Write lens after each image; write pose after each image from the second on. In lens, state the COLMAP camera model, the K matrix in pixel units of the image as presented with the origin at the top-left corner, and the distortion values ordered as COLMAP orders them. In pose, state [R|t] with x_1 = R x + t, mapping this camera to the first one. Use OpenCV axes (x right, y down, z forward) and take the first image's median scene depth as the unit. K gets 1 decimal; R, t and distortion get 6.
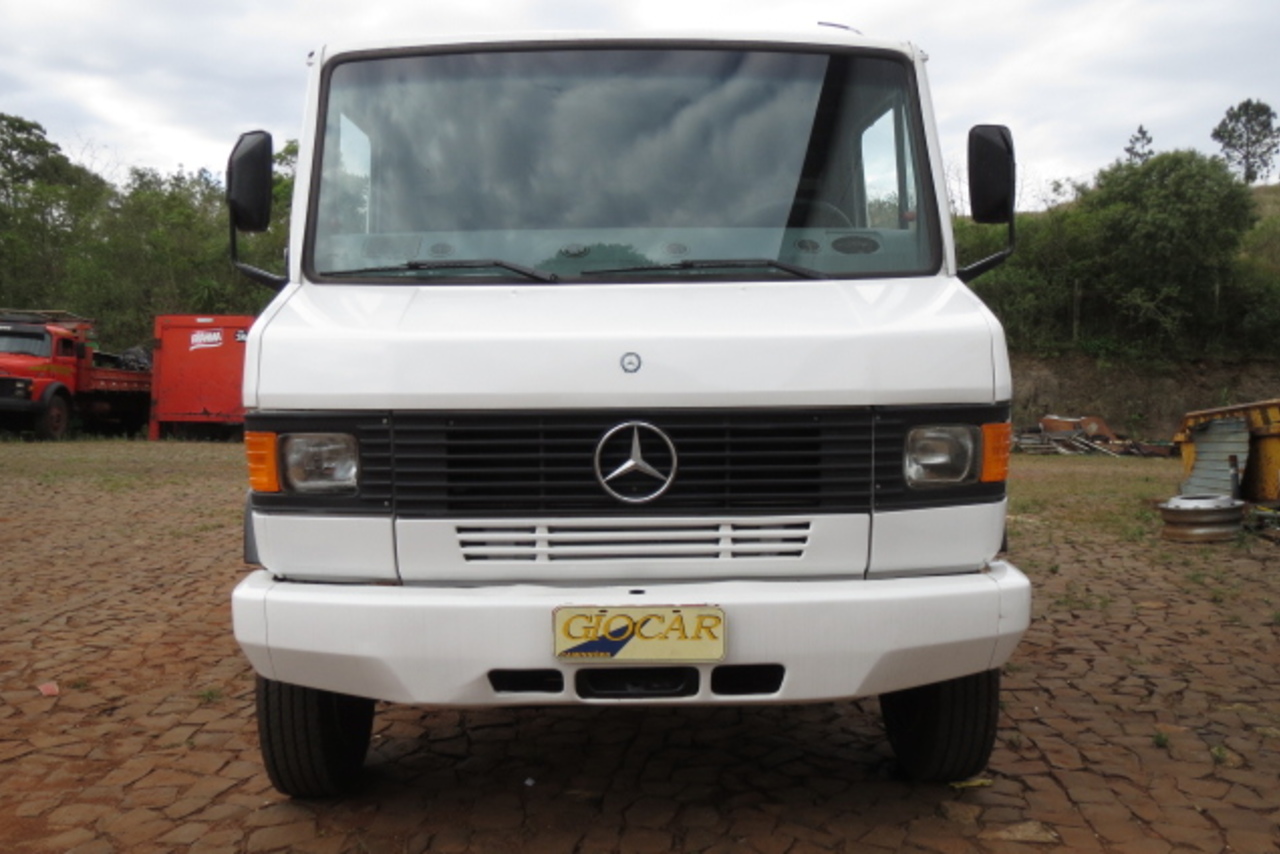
lens RADIAL K [[1063.3, 0, 645.0], [0, 1063.3, 419.3], [0, 0, 1]] dist [-0.016336, 0.004384]
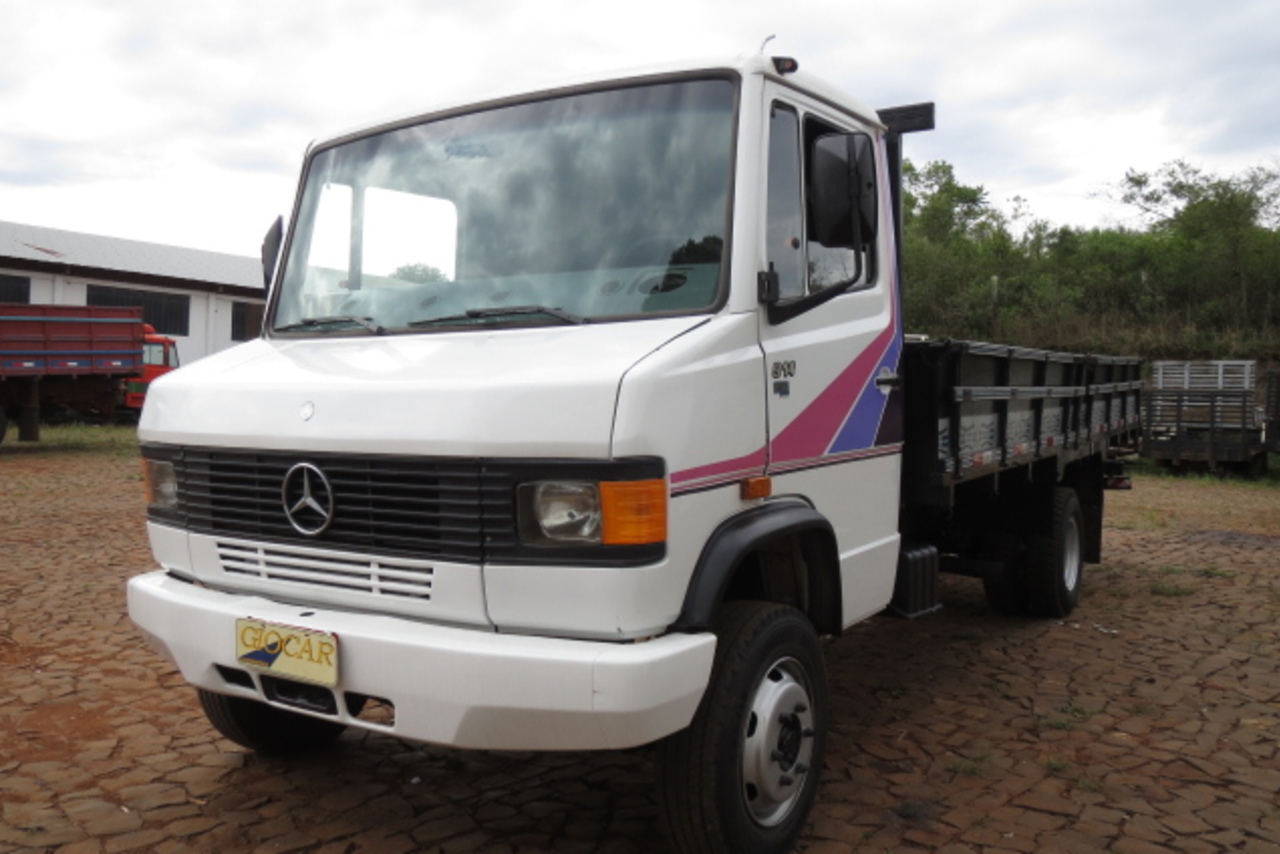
lens RADIAL K [[1063.3, 0, 643.5], [0, 1063.3, 435.7], [0, 0, 1]] dist [-0.016336, 0.004384]
pose [[0.832643, 0.029586, -0.553019, 0.903570], [-0.032143, 0.999470, 0.005076, -0.043506], [0.552877, 0.013549, 0.833153, 0.258592]]
